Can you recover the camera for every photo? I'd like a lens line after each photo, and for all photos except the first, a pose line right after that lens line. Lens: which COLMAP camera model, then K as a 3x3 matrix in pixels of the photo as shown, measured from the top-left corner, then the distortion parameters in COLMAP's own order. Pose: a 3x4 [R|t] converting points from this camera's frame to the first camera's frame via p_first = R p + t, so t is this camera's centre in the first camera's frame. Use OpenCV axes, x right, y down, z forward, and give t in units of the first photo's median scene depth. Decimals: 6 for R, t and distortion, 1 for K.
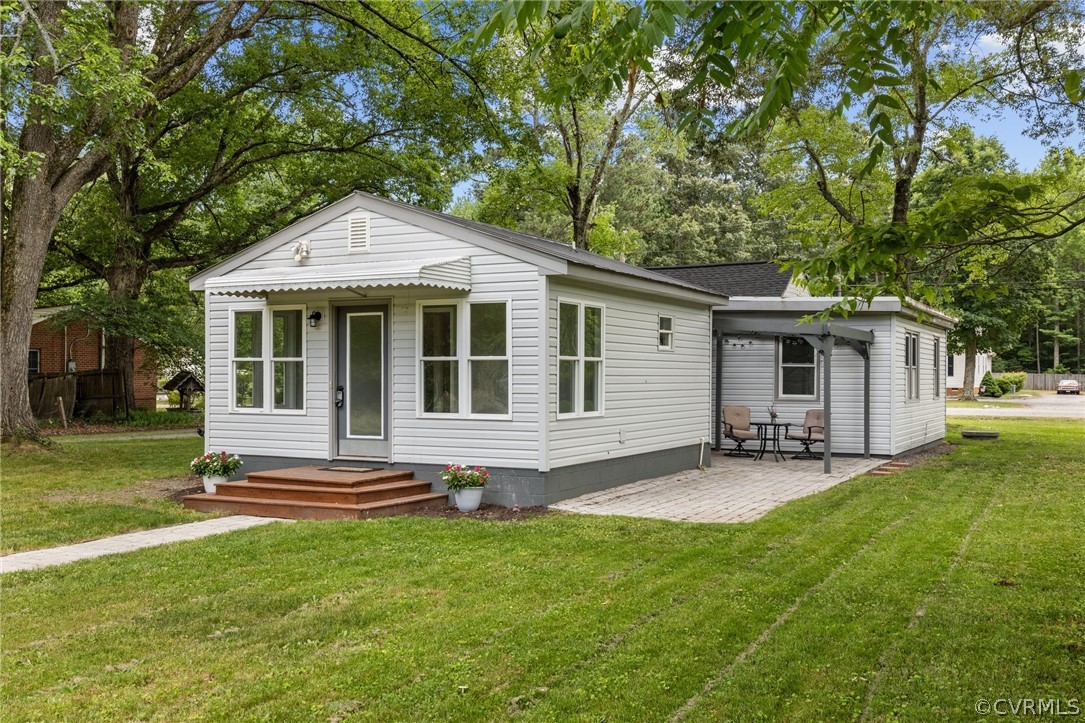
lens RADIAL K [[1069.3, 0, 547.3], [0, 1069.3, 330.6], [0, 0, 1]] dist [0.017853, 0.000000]
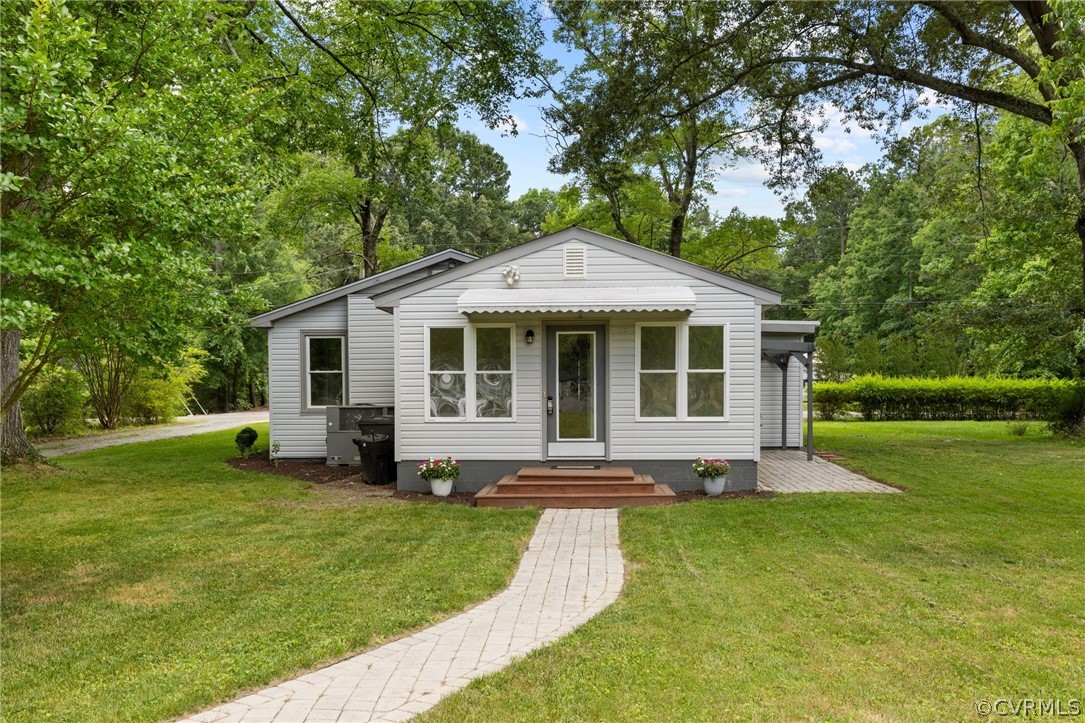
lens RADIAL K [[1069.3, 0, 563.4], [0, 1069.3, 385.3], [0, 0, 1]] dist [0.017853, 0.000000]
pose [[0.911458, -0.007525, 0.411325, -0.636939], [-0.009610, 0.999170, 0.039574, -0.004253], [-0.411282, -0.040023, 0.910629, -0.038976]]
